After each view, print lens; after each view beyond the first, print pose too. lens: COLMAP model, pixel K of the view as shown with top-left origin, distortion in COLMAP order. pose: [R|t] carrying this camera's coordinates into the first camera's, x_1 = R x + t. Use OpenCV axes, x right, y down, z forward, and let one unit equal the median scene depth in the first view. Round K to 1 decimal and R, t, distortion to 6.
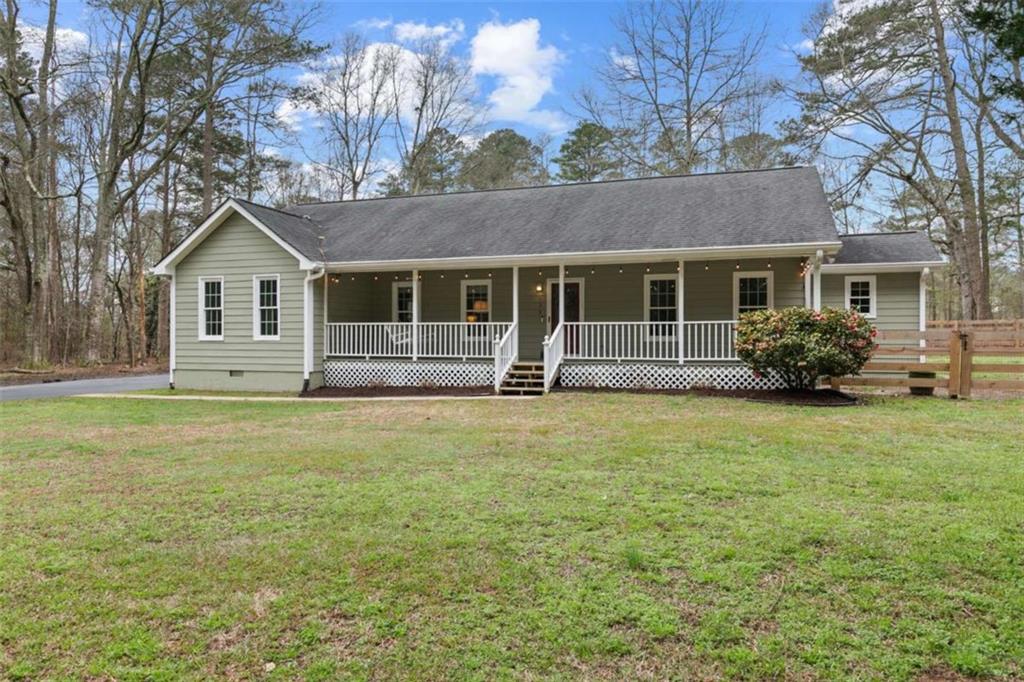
lens RADIAL K [[702.4, 0, 512.4], [0, 702.4, 337.2], [0, 0, 1]] dist [-0.007594, -0.002640]
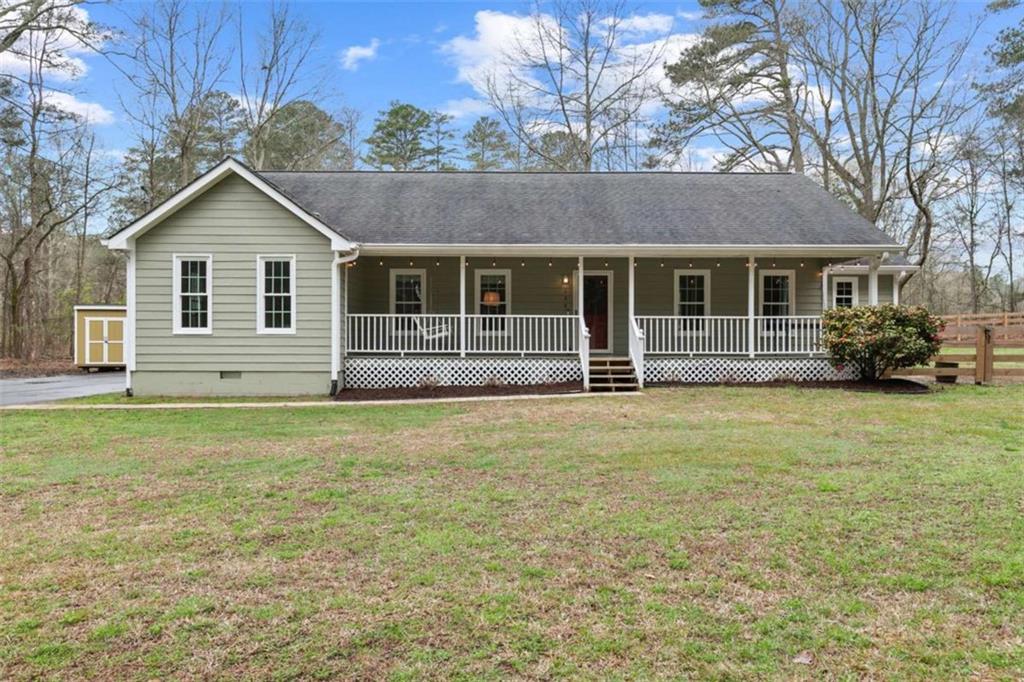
lens RADIAL K [[737.1, 0, 512.3], [0, 737.1, 346.2], [0, 0, 1]] dist [-0.002393, -0.006732]
pose [[0.940012, -0.003607, 0.341122, -0.391570], [-0.002494, 0.999845, 0.017443, 0.002923], [-0.341132, -0.017247, 0.939857, 0.087798]]
